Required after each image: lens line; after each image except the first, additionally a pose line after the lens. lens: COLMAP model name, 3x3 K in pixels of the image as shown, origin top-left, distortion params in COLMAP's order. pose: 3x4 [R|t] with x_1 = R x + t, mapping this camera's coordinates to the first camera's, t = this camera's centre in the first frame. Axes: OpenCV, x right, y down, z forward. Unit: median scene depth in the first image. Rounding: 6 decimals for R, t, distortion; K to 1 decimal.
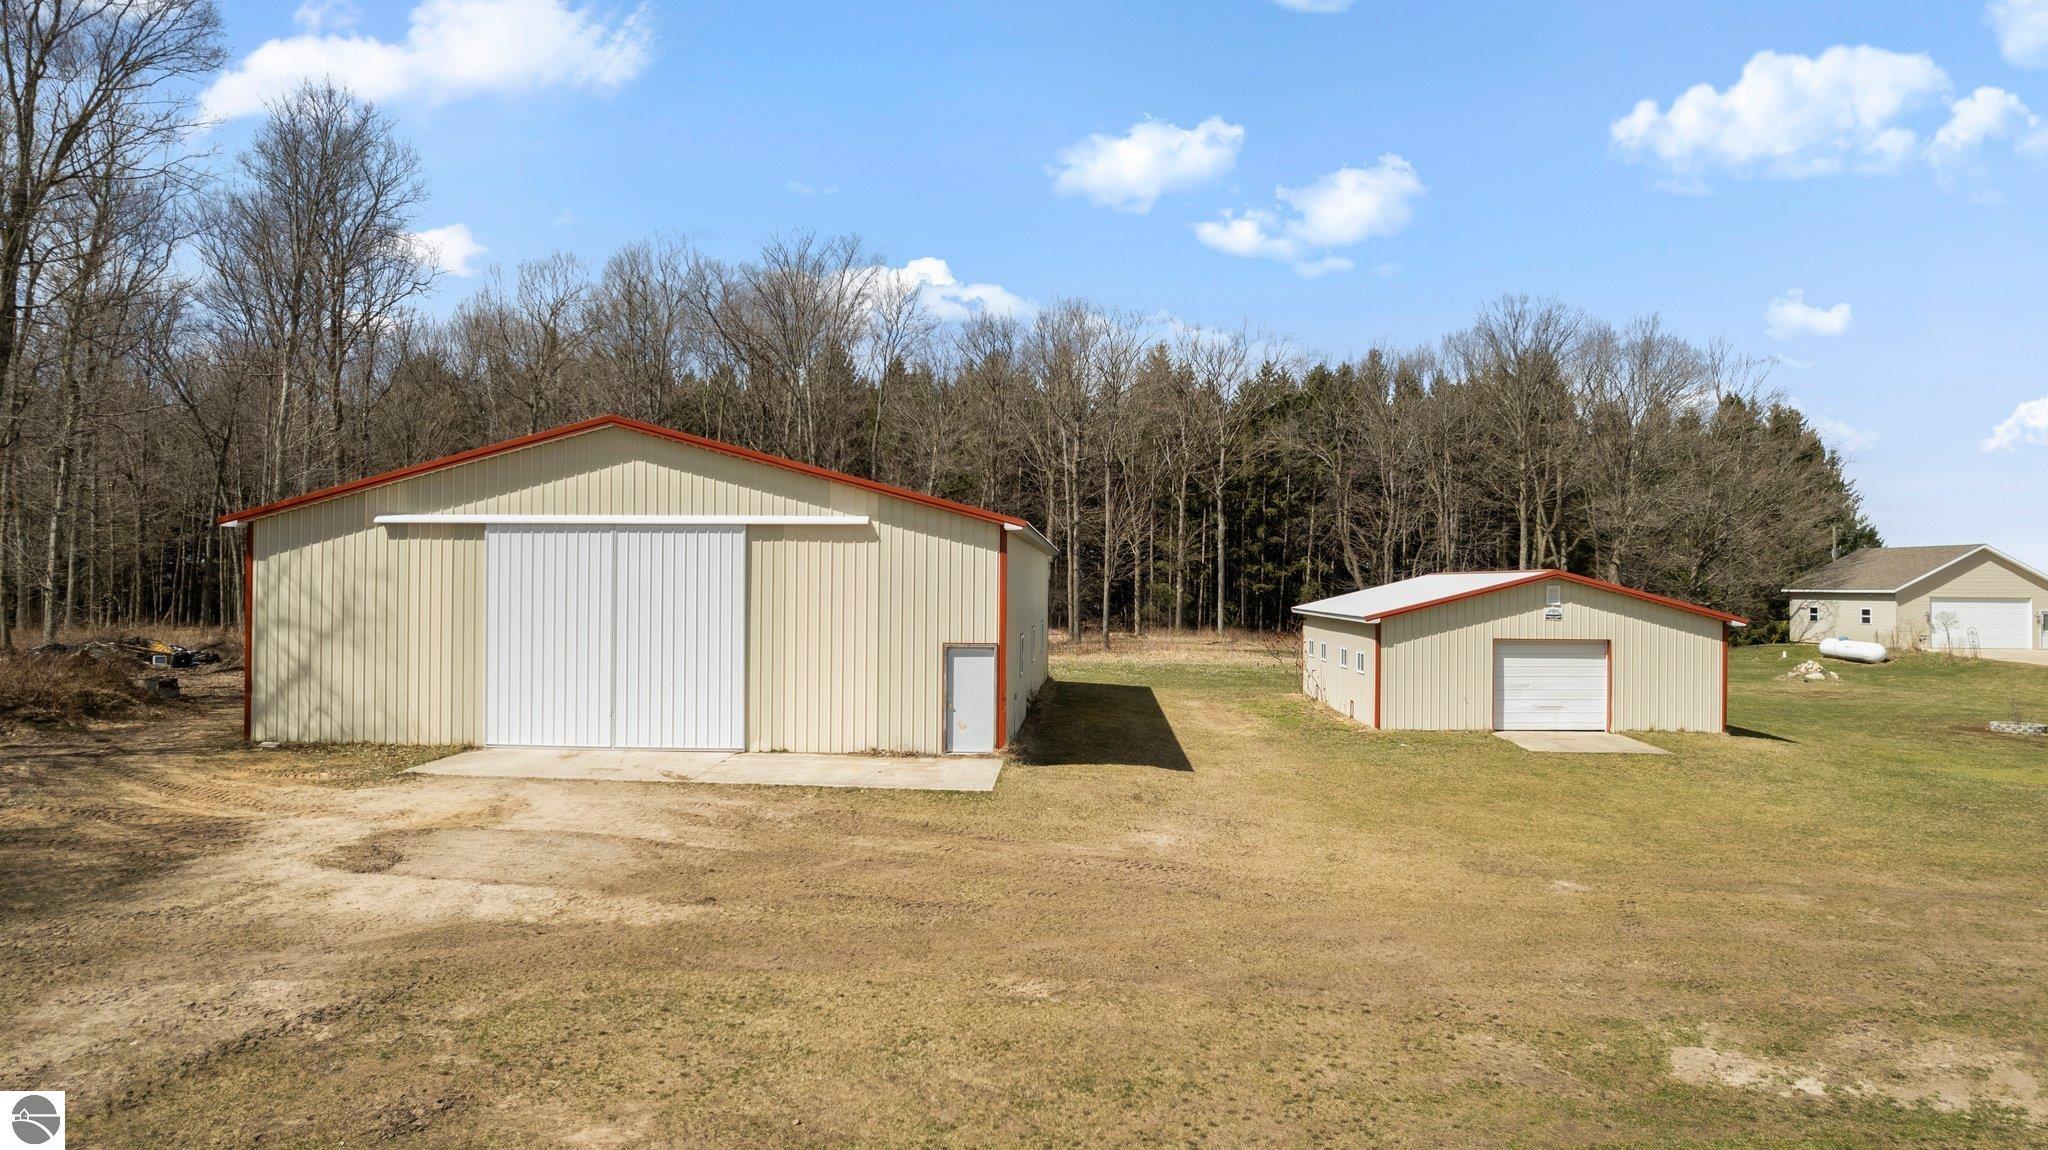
lens RADIAL K [[1313.2, 0, 1102.9], [0, 1313.2, 607.1], [0, 0, 1]] dist [-0.051660, 0.041350]
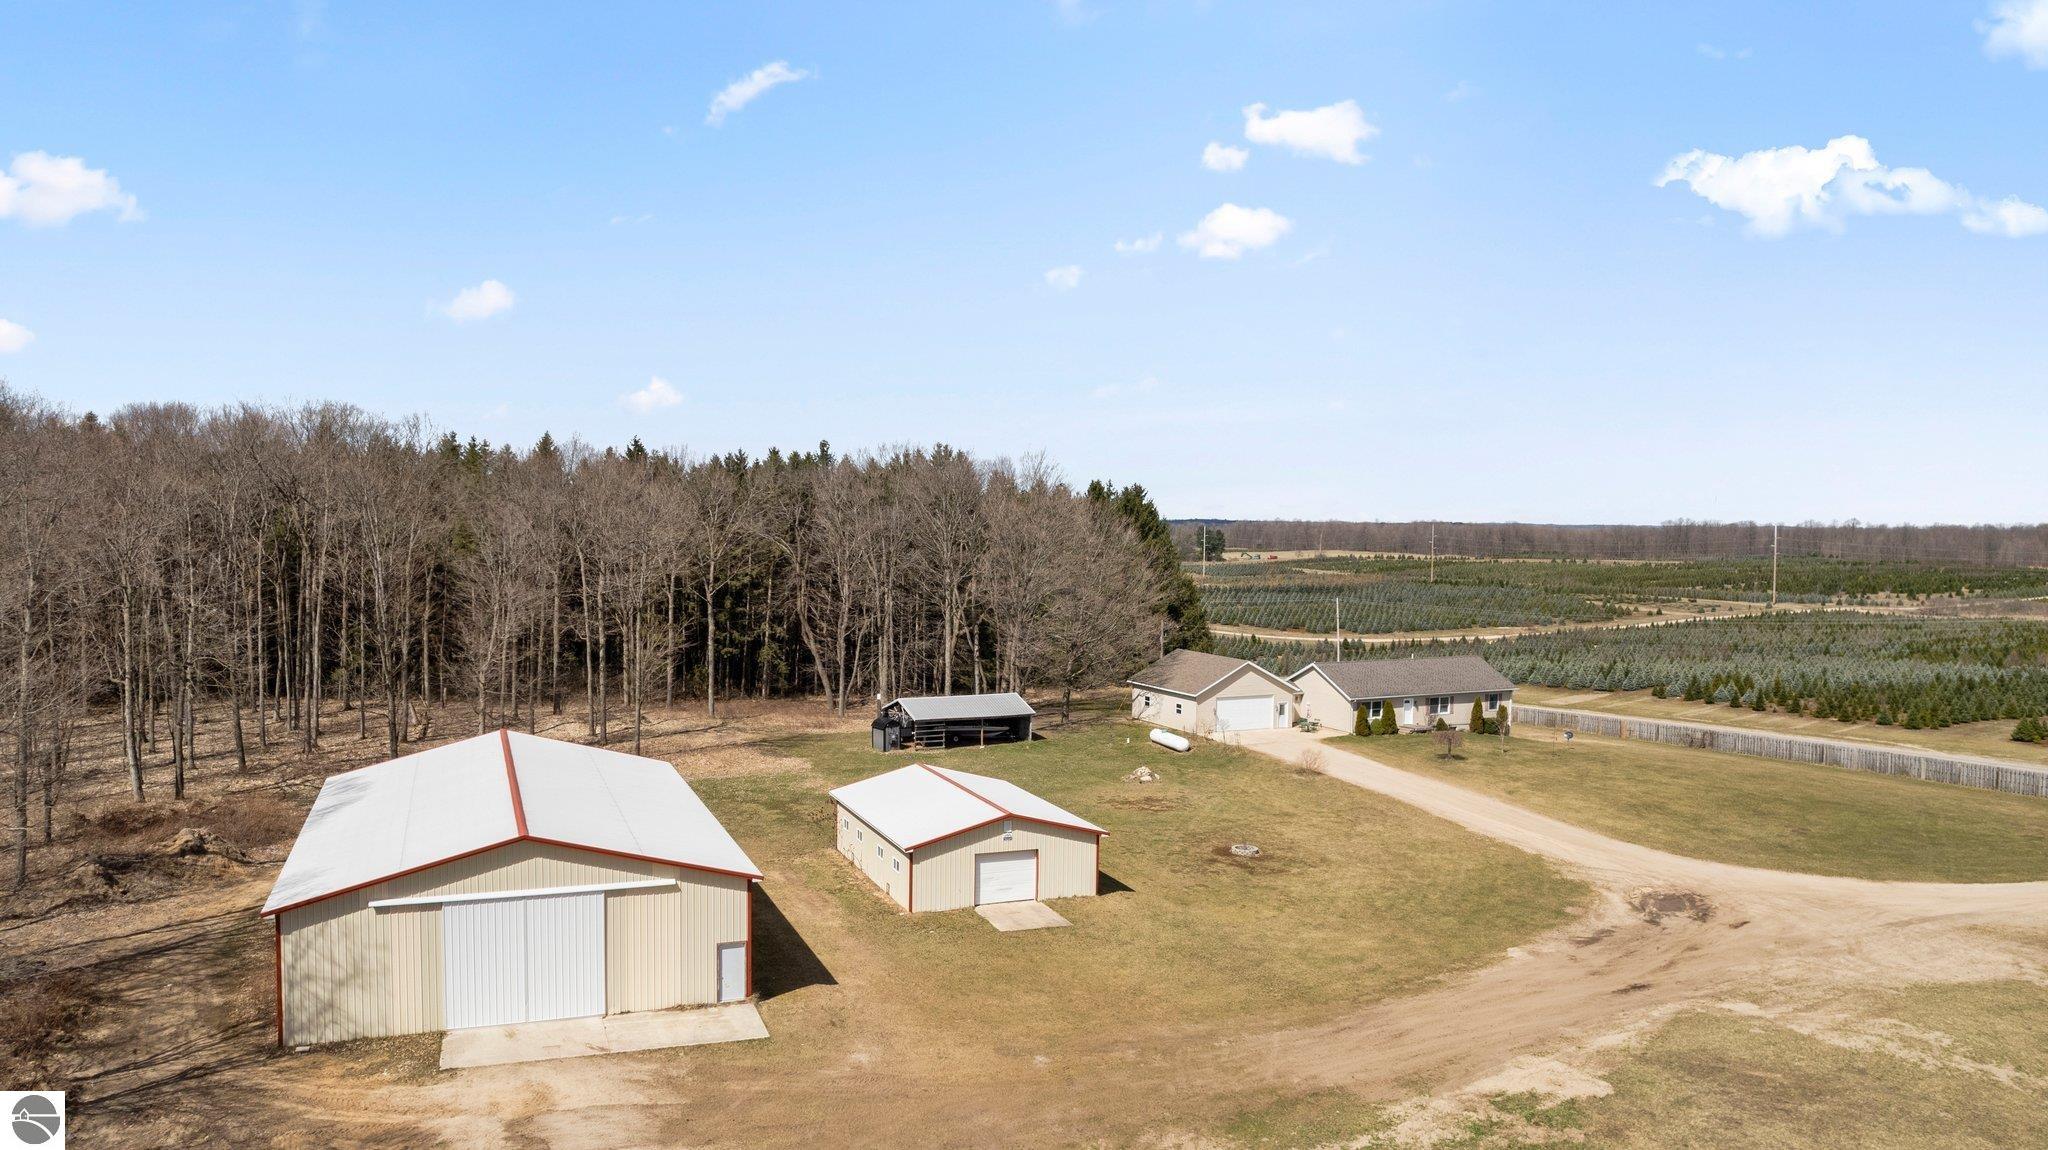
lens RADIAL K [[1317.0, 0, 1024.0], [0, 1317.0, 575.0], [0, 0, 1]] dist [-0.051647, 0.038399]
pose [[0.919752, -0.004142, 0.392478, -0.441040], [-0.007967, 0.999541, 0.029220, -0.542274], [-0.392419, -0.030002, 0.919297, -0.836708]]
